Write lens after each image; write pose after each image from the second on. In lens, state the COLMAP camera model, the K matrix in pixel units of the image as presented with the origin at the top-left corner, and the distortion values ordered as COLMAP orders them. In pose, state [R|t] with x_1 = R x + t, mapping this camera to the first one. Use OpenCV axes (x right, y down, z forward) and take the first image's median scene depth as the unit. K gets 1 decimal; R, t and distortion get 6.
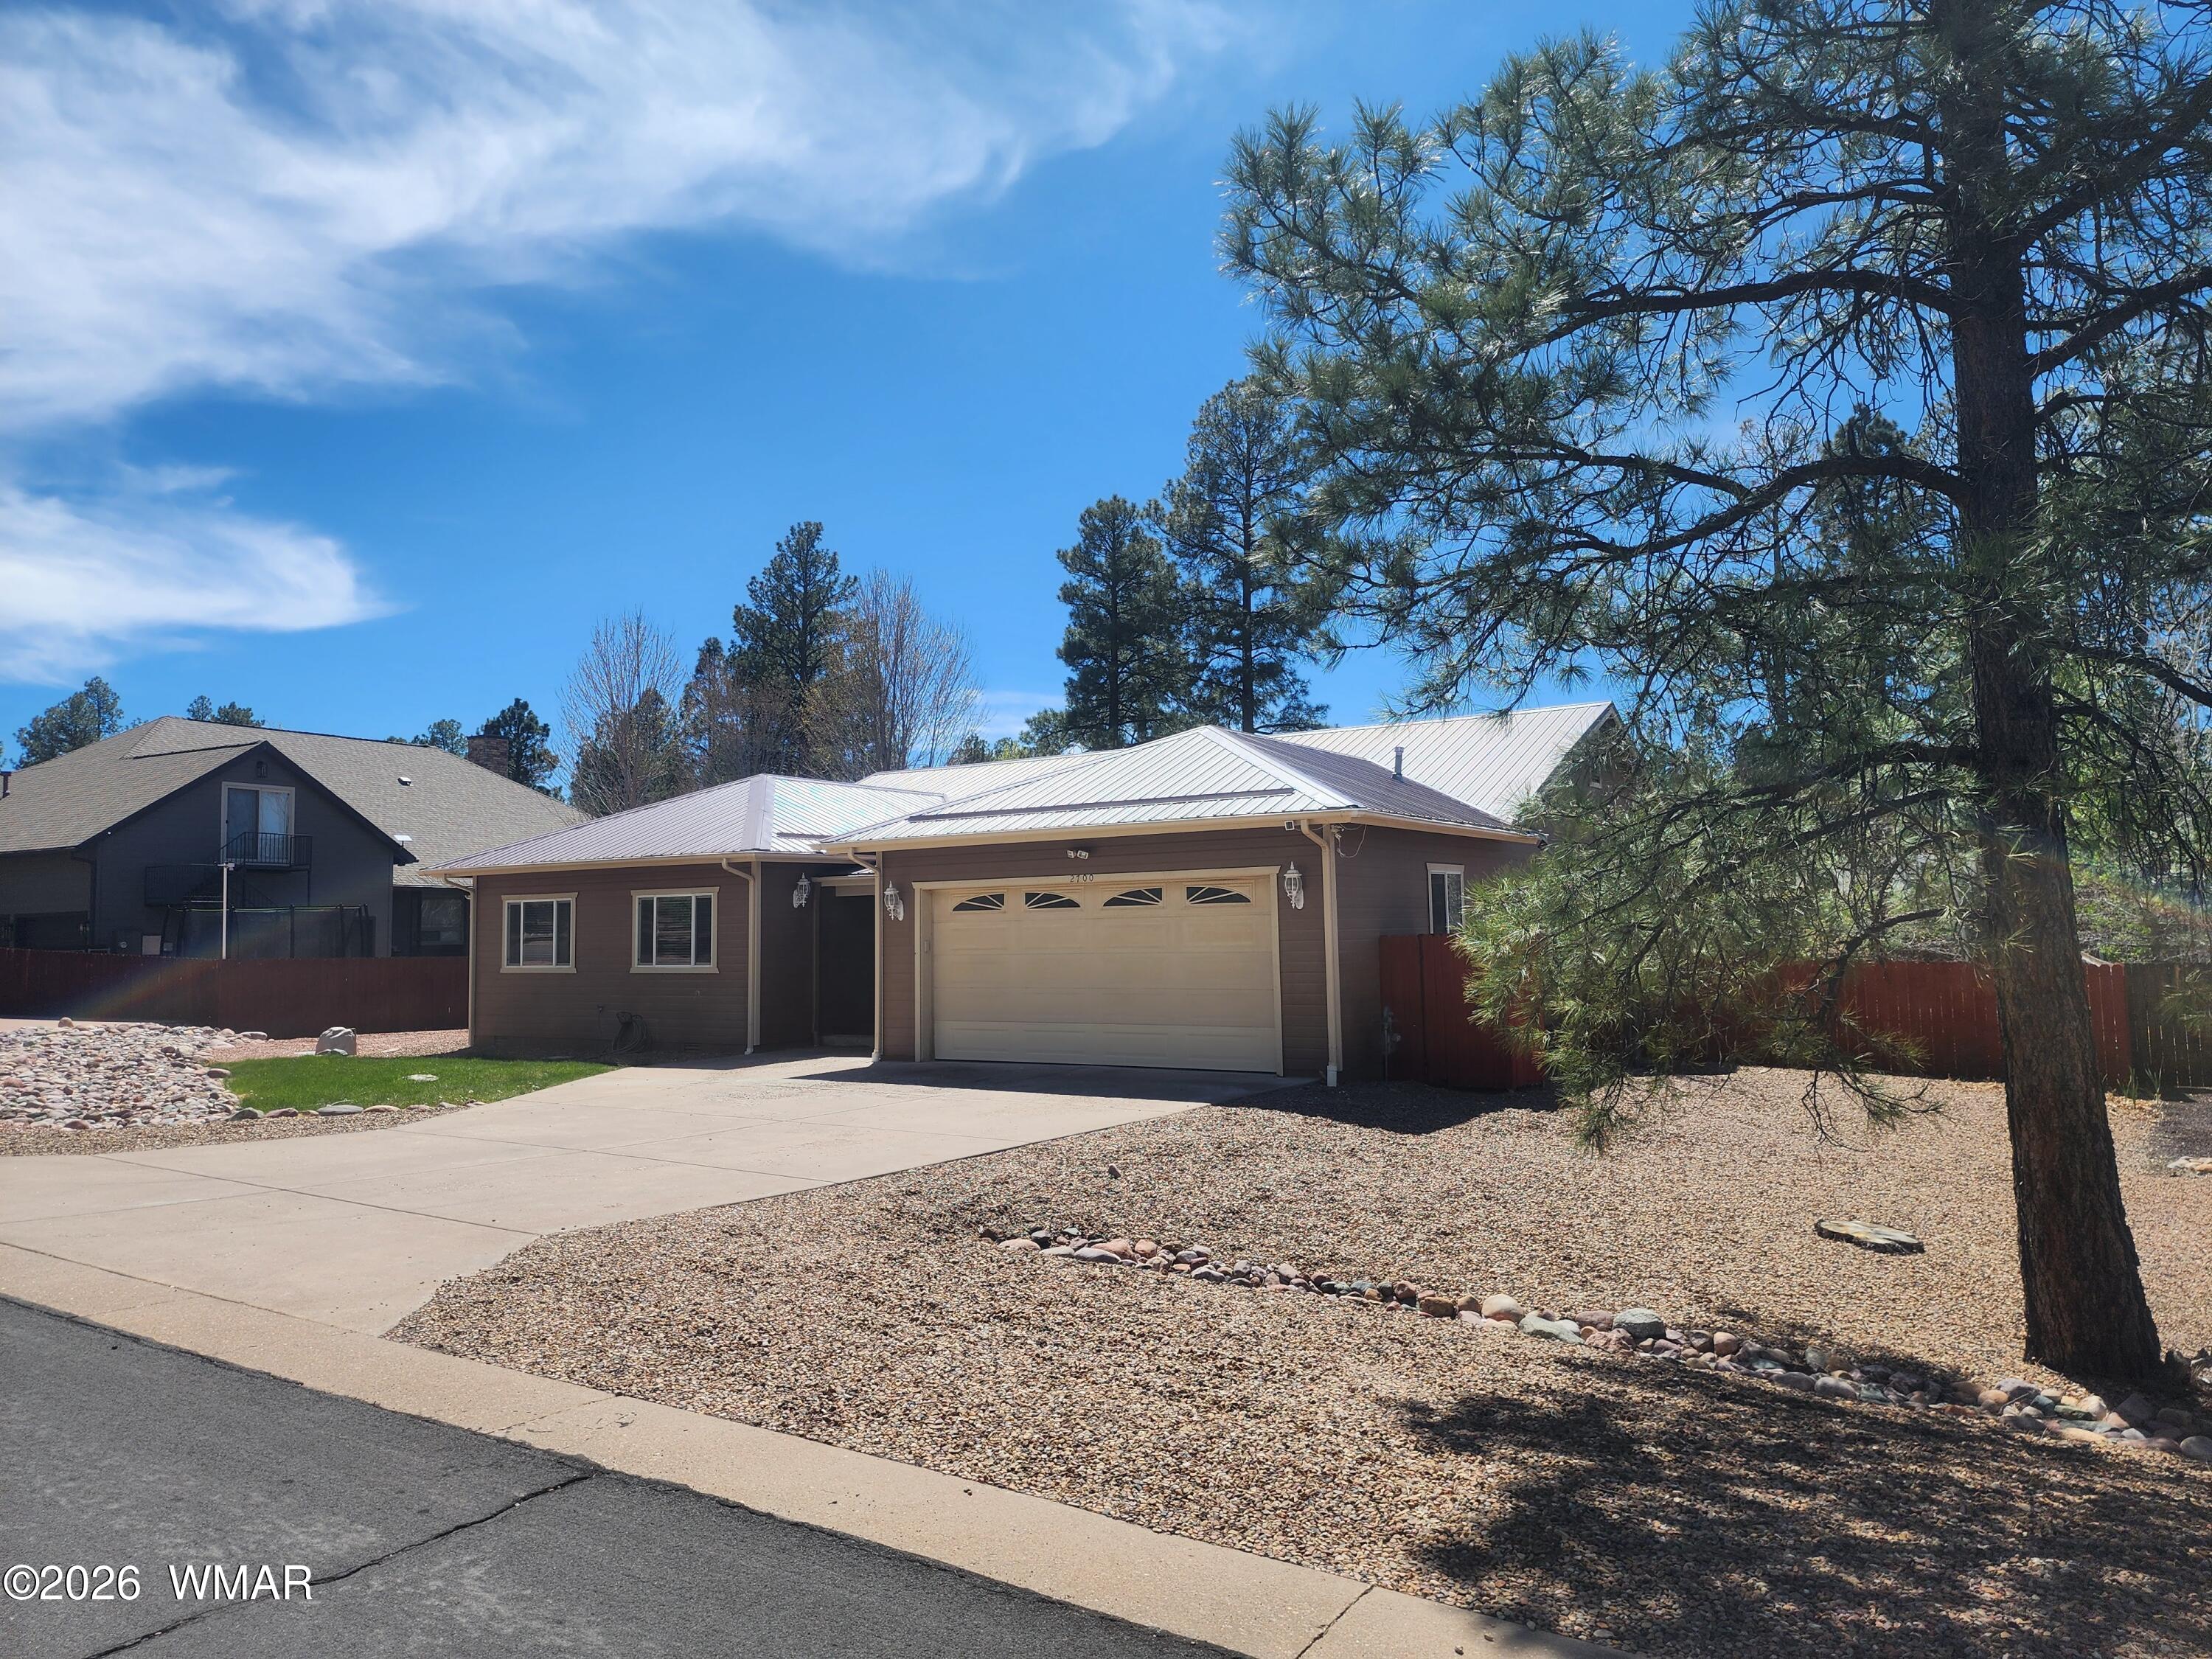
lens RADIAL K [[1467.7, 0, 1105.4], [0, 1467.7, 829.8], [0, 0, 1]] dist [0.049814, -0.002377]
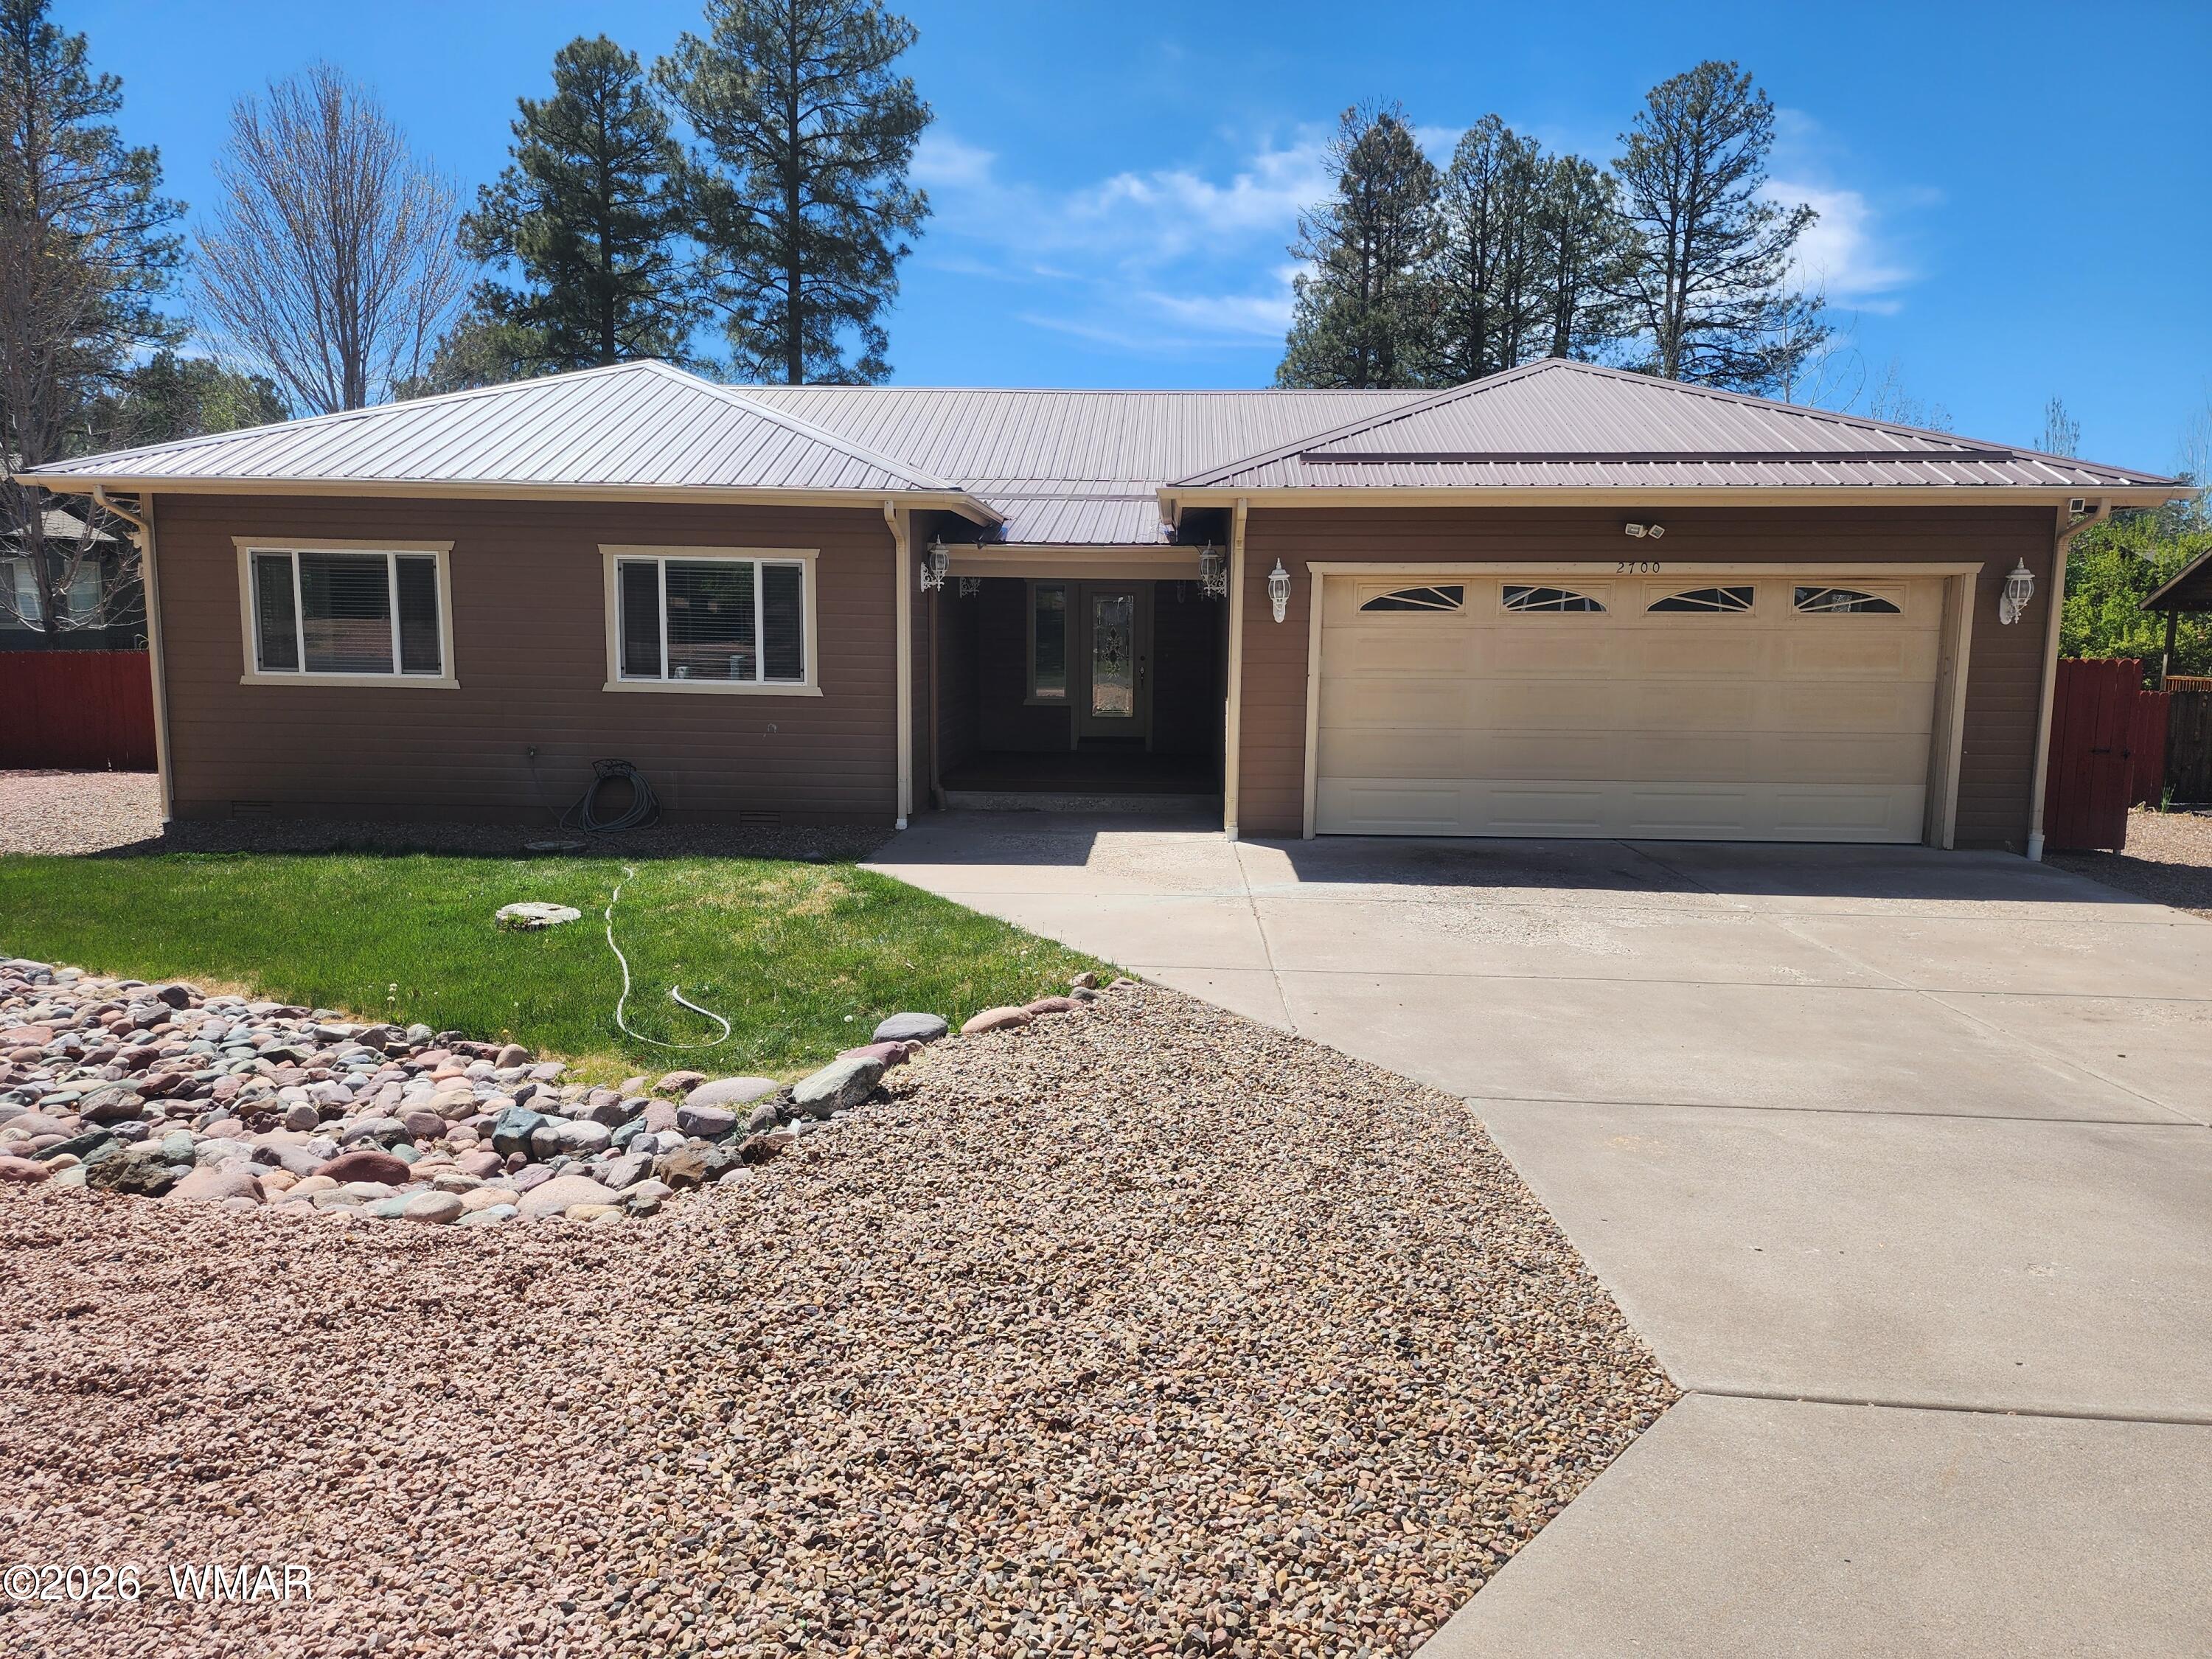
lens RADIAL K [[1467.7, 0, 1106.0], [0, 1467.7, 835.1], [0, 0, 1]] dist [0.049814, -0.002377]
pose [[0.866202, -0.040433, 0.498055, -0.474929], [-0.062124, 0.980274, 0.187624, 0.034158], [-0.495817, -0.193461, 0.846604, 0.435251]]
